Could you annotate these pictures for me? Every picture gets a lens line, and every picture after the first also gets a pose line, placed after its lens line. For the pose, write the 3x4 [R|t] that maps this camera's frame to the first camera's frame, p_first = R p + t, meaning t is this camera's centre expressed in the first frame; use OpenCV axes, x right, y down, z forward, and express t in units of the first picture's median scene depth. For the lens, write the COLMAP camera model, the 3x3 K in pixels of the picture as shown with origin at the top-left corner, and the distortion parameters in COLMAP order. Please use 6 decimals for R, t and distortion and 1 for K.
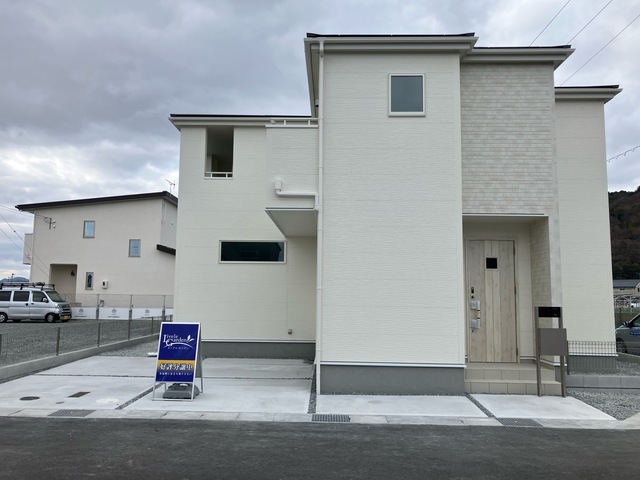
lens RADIAL K [[529.9, 0, 318.8], [0, 529.9, 240.6], [0, 0, 1]] dist [0.045136, -0.010673]
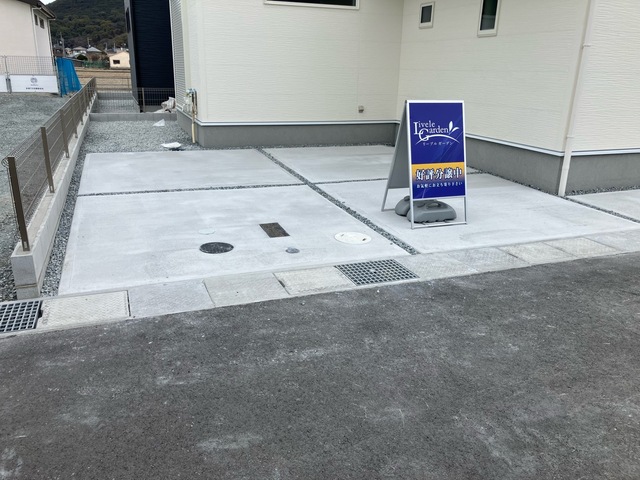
lens RADIAL K [[529.9, 0, 318.9], [0, 529.9, 237.4], [0, 0, 1]] dist [0.045136, -0.010673]
pose [[0.935191, -0.104299, 0.338436, -0.604799], [-0.042351, 0.915853, 0.399275, 0.063361], [-0.351602, -0.387731, 0.852080, 0.487288]]
